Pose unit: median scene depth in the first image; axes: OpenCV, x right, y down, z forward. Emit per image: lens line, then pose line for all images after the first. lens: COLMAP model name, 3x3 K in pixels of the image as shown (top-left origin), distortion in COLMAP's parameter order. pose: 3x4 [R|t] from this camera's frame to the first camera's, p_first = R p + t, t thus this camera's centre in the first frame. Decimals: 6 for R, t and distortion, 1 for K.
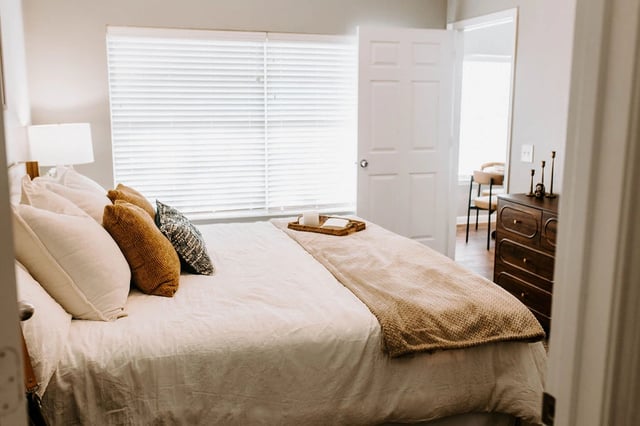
lens RADIAL K [[590.7, 0, 323.3], [0, 590.7, 211.8], [0, 0, 1]] dist [0.003408, -0.004340]
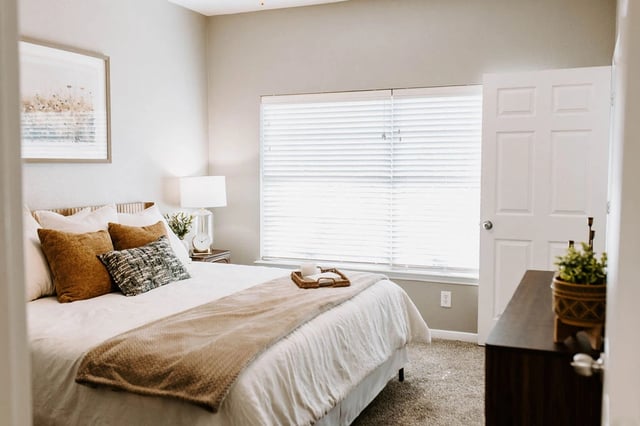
lens RADIAL K [[590.7, 0, 323.3], [0, 590.7, 211.8], [0, 0, 1]] dist [0.003408, -0.004340]
pose [[0.752506, 0.047857, -0.656844, 0.510279], [-0.116836, 0.991237, -0.061631, -0.020963], [0.648138, 0.123121, 0.751504, 0.195635]]
